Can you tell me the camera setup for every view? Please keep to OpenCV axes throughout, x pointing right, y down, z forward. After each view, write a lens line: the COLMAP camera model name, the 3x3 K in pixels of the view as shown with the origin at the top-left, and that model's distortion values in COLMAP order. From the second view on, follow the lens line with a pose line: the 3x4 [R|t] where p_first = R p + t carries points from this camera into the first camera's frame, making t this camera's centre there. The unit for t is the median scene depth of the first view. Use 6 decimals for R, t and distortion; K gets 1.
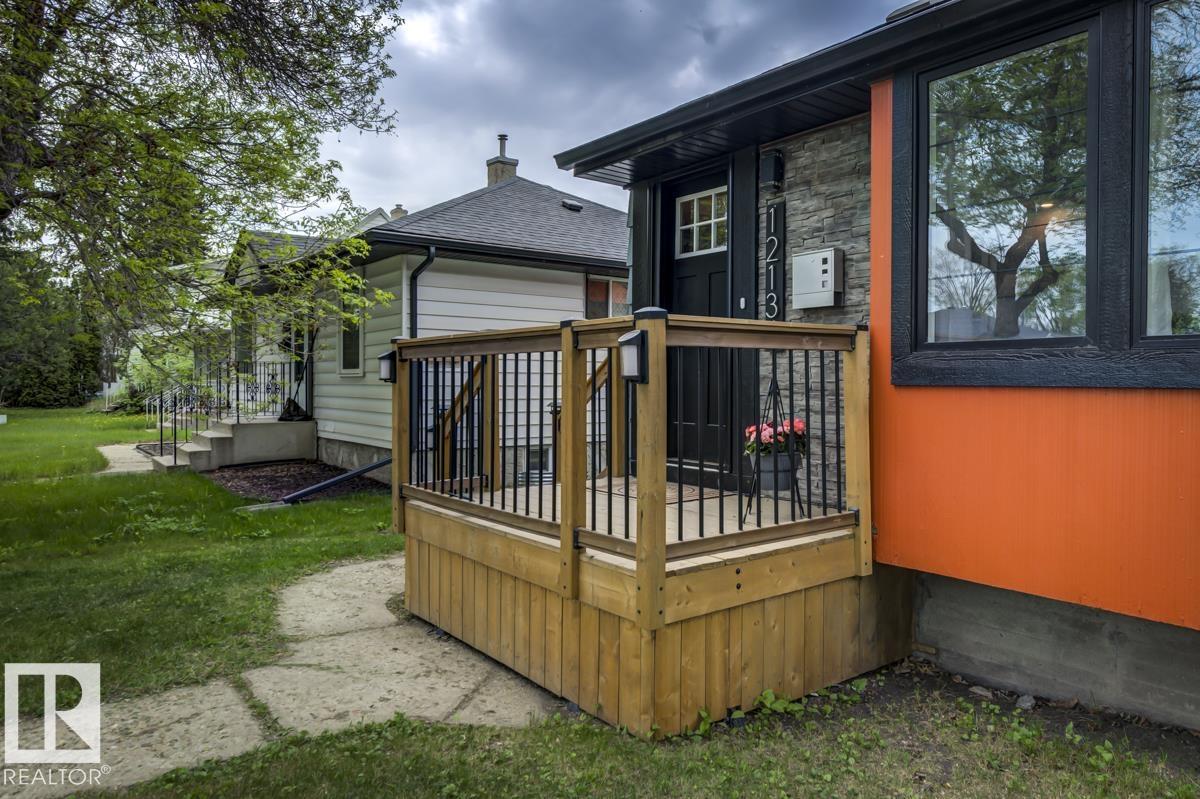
lens RADIAL K [[795.4, 0, 608.1], [0, 795.4, 388.5], [0, 0, 1]] dist [-0.003261, -0.002056]
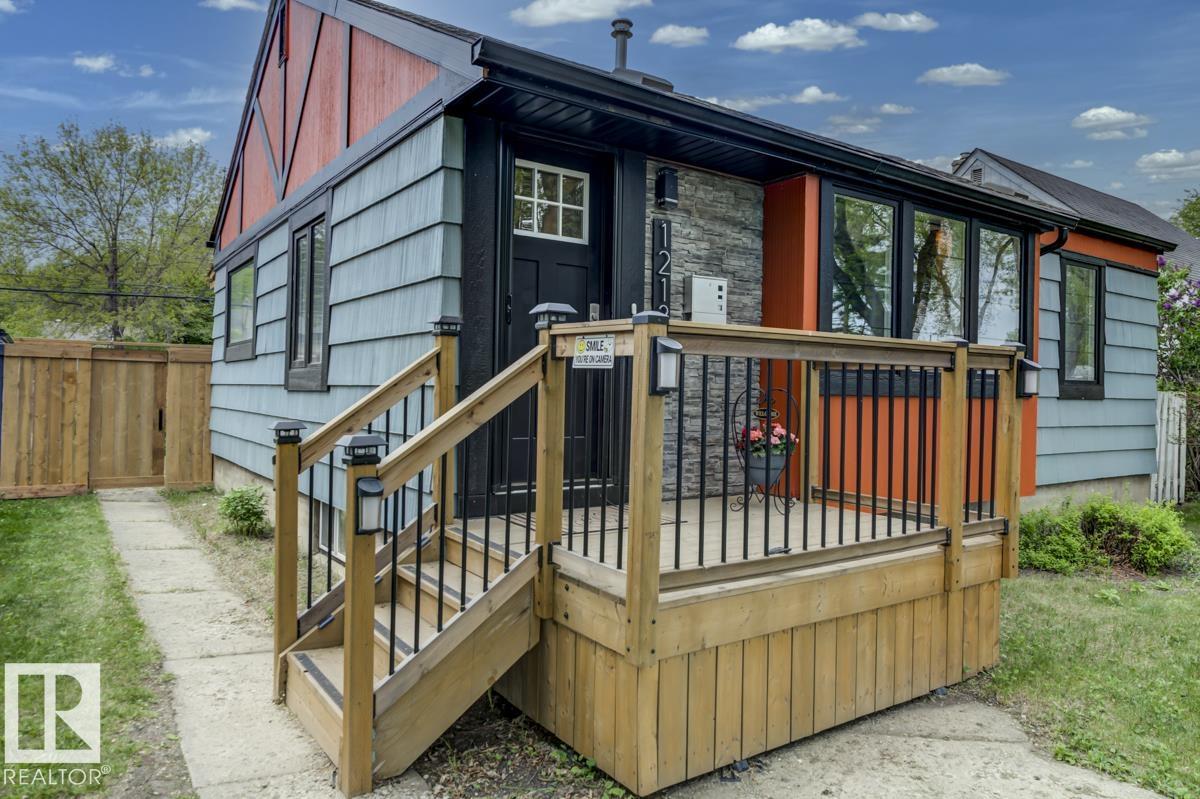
lens RADIAL K [[795.4, 0, 609.1], [0, 795.4, 390.8], [0, 0, 1]] dist [-0.003261, -0.002056]
pose [[0.032157, -0.002470, 0.999480, -0.863310], [-0.008087, 0.999964, 0.002732, -0.009882], [-0.999450, -0.008171, 0.032136, 1.067593]]
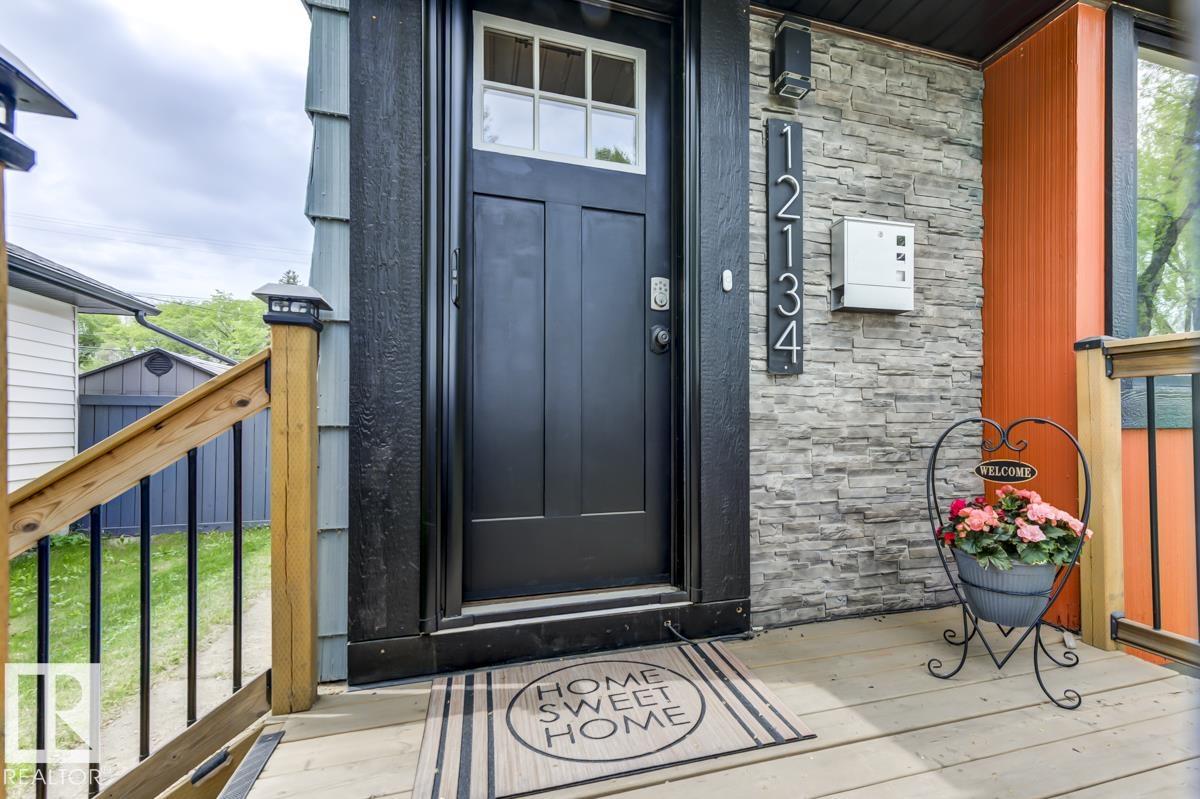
lens RADIAL K [[568.6, 0, 664.5], [0, 568.6, 425.7], [0, 0, 1]] dist [0.013989, 0.000099]
pose [[0.321266, -0.001673, 0.946987, -0.221957], [0.012883, 0.999914, -0.002604, -0.009153], [-0.946901, 0.013037, 0.321260, 0.981832]]
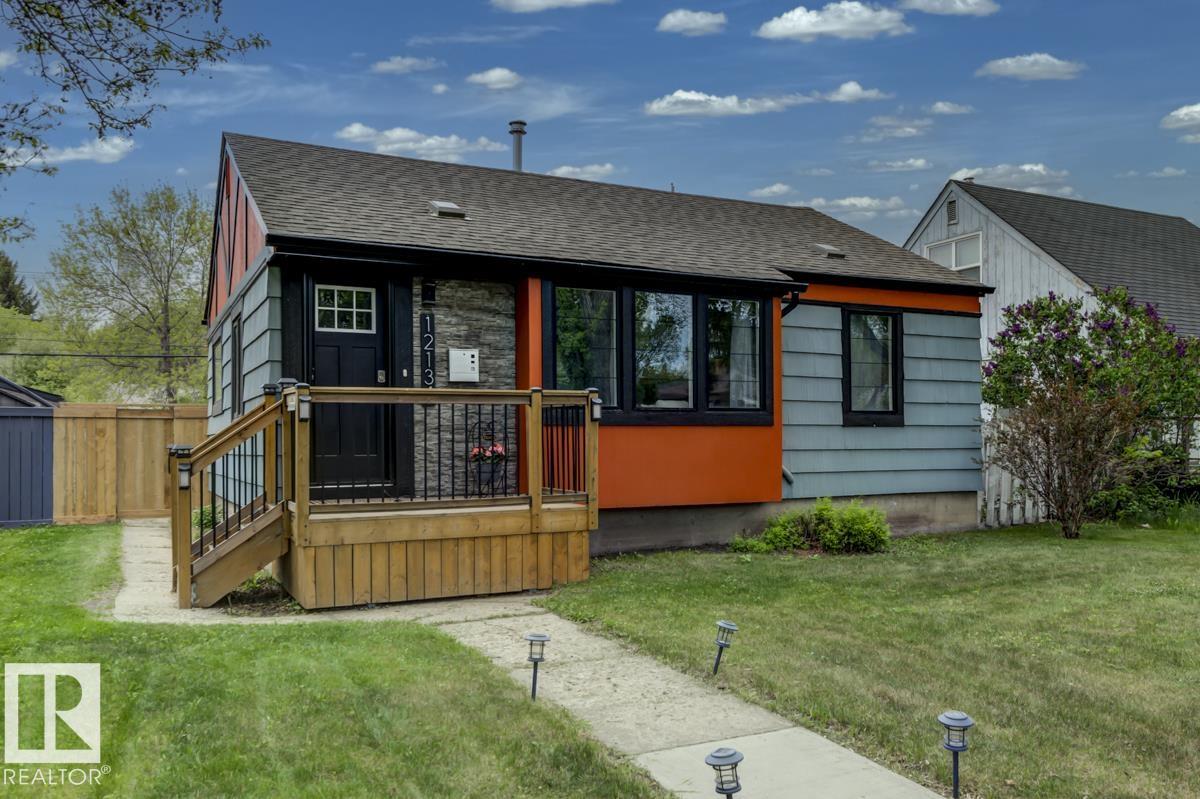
lens RADIAL K [[959.8, 0, 618.2], [0, 959.8, 451.0], [0, 0, 1]] dist [-0.000492, -0.013849]
pose [[0.169287, -0.011491, 0.985500, -1.699087], [0.018013, 0.999801, 0.008563, 0.037345], [-0.985402, 0.016302, 0.169460, 0.302321]]
